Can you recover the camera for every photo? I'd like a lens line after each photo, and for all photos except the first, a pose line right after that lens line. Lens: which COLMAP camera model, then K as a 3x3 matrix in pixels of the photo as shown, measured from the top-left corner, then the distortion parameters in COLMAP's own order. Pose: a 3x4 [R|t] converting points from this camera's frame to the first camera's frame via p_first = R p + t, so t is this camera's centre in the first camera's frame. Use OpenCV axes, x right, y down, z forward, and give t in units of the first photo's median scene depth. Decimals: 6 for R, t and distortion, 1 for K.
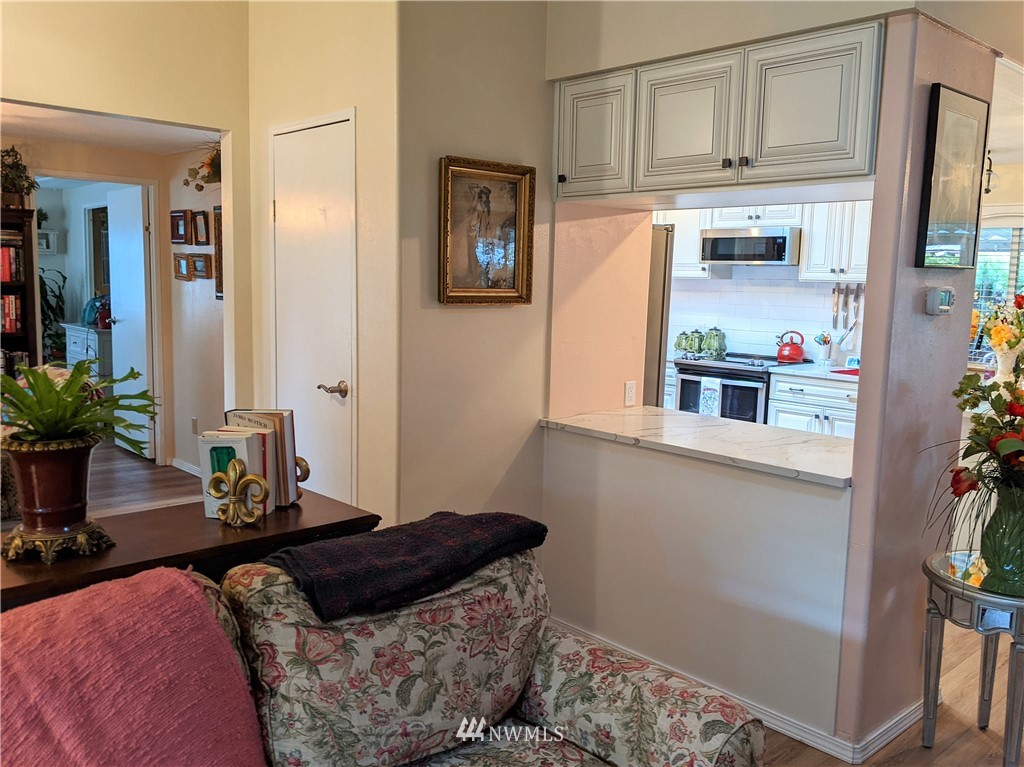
lens RADIAL K [[872.5, 0, 514.6], [0, 872.5, 393.7], [0, 0, 1]] dist [0.054115, -0.130980]
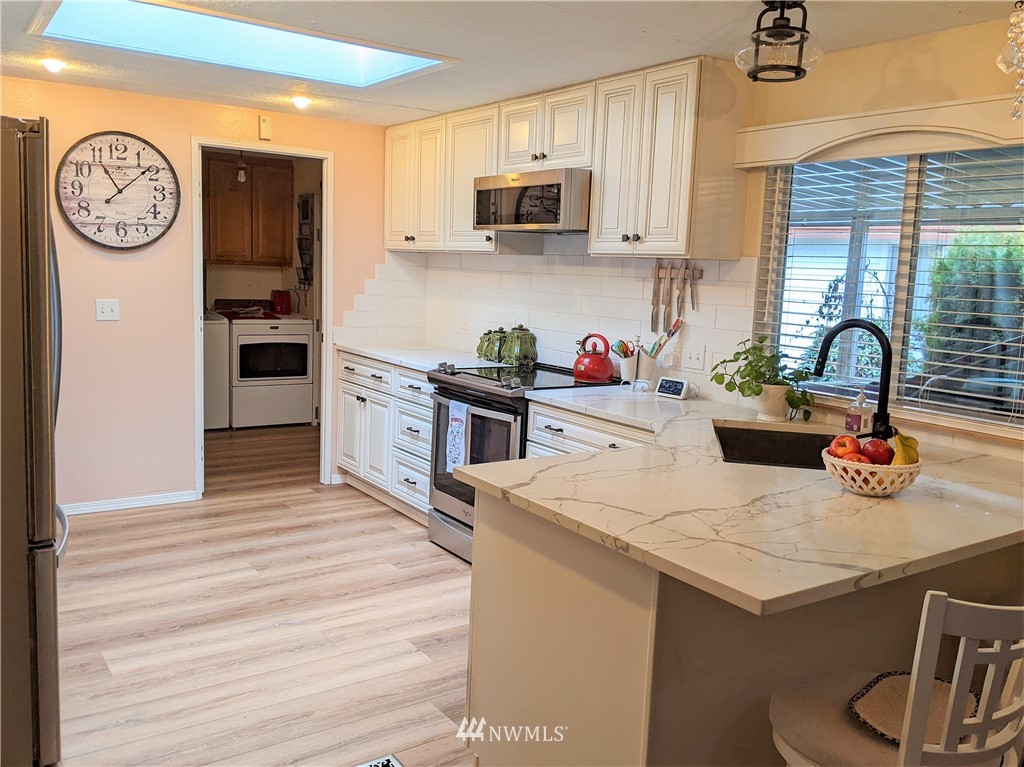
lens RADIAL K [[869.3, 0, 512.0], [0, 869.3, 383.5], [0, 0, 1]] dist [0.057083, 0.000244]
pose [[0.990284, 0.031924, -0.135345, 0.762335], [-0.032361, 0.999476, -0.001030, -0.071498], [0.135241, 0.005400, 0.990798, 0.787144]]
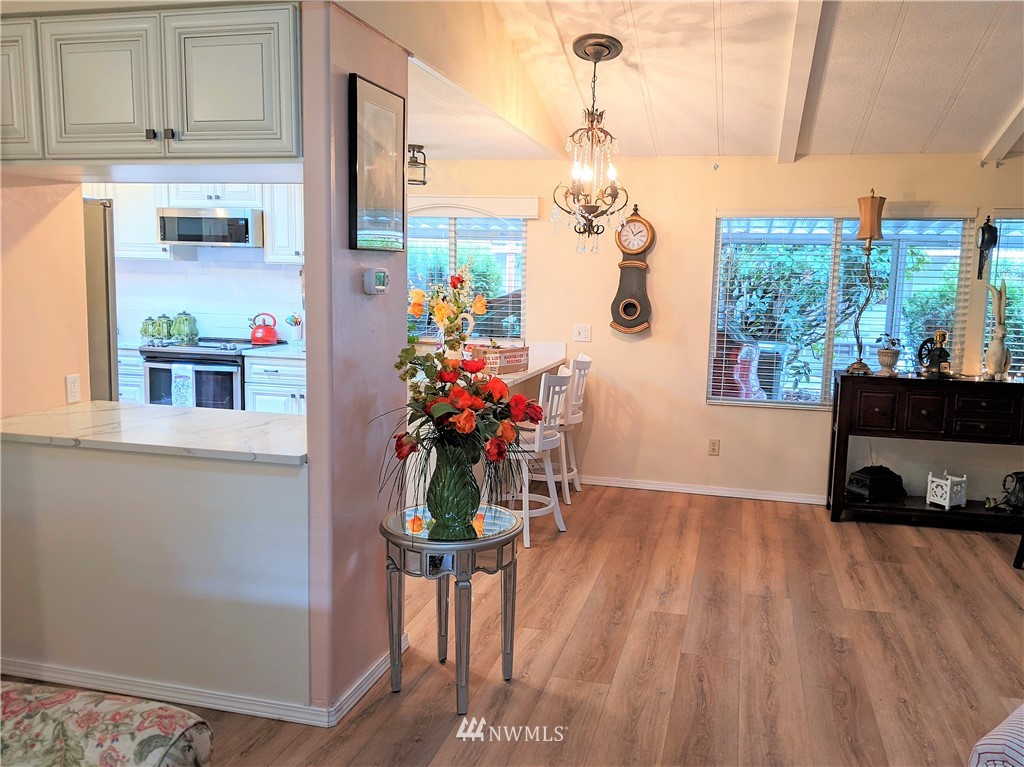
lens RADIAL K [[852.8, 0, 548.4], [0, 852.8, 400.4], [0, 0, 1]] dist [0.035279, -0.088914]
pose [[0.822495, -0.085517, 0.562307, 0.055823], [0.068834, 0.996332, 0.050839, 0.001465], [-0.564592, -0.003109, 0.825364, 0.012371]]
